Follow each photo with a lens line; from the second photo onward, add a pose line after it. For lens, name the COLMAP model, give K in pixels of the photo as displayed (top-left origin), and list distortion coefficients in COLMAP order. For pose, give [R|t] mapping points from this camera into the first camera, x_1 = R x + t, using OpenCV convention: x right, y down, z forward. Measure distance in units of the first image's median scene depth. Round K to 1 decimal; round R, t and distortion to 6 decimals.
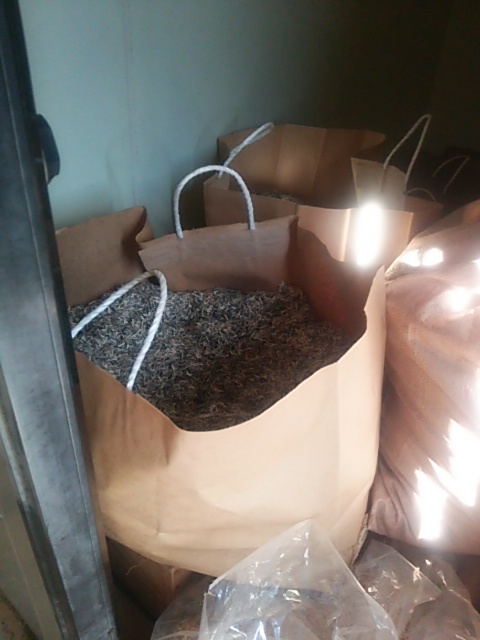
lens RADIAL K [[506.1, 0, 242.9], [0, 506.1, 316.5], [0, 0, 1]] dist [0.001847, -0.056584]
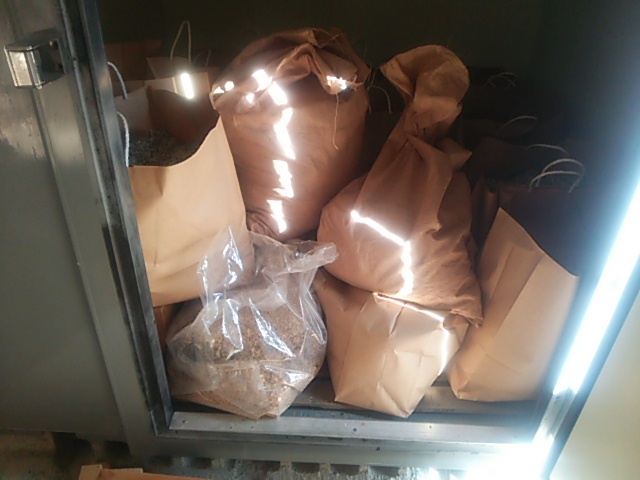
lens RADIAL K [[506.1, 0, 320.0], [0, 506.1, 240.0], [0, 0, 1]] dist [0.001847, -0.056584]
pose [[0.776789, -0.363936, 0.513955, -0.594028], [0.368398, 0.924504, 0.097854, 0.384693], [-0.510766, 0.113328, 0.852217, -0.804072]]
